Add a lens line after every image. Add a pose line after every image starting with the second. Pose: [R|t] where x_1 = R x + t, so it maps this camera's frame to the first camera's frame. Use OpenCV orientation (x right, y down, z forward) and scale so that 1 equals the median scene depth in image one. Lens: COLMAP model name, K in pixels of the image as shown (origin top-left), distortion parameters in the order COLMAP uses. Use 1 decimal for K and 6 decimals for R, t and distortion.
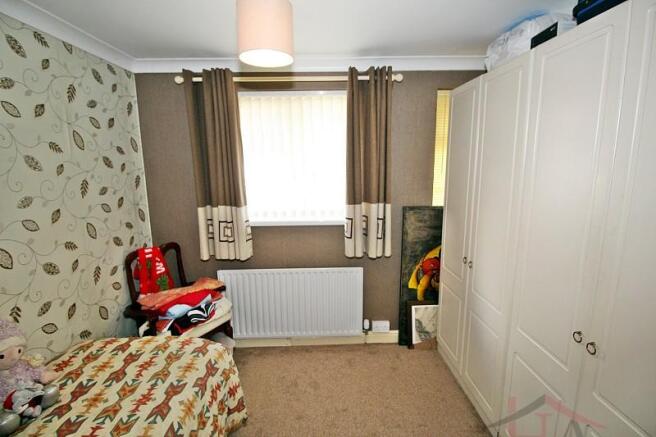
lens RADIAL K [[311.8, 0, 330.7], [0, 311.8, 214.2], [0, 0, 1]] dist [-0.000647, -0.000974]
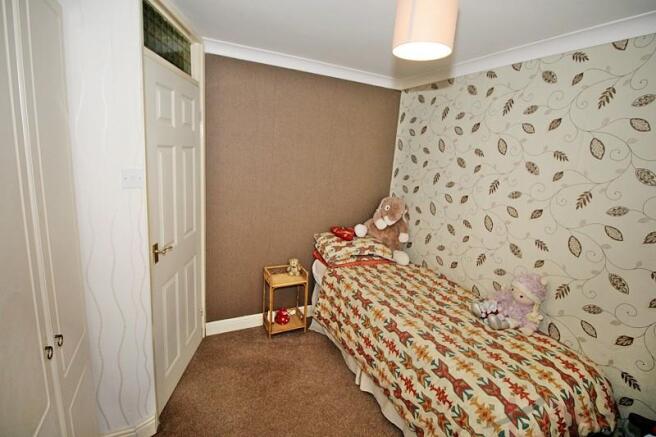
lens RADIAL K [[311.8, 0, 330.7], [0, 311.8, 214.2], [0, 0, 1]] dist [-0.000647, -0.000974]
pose [[-0.910623, 0.015336, -0.412953, 0.388832], [-0.141465, 0.927362, 0.346391, -0.280291], [0.388269, 0.373850, -0.842308, 1.660368]]
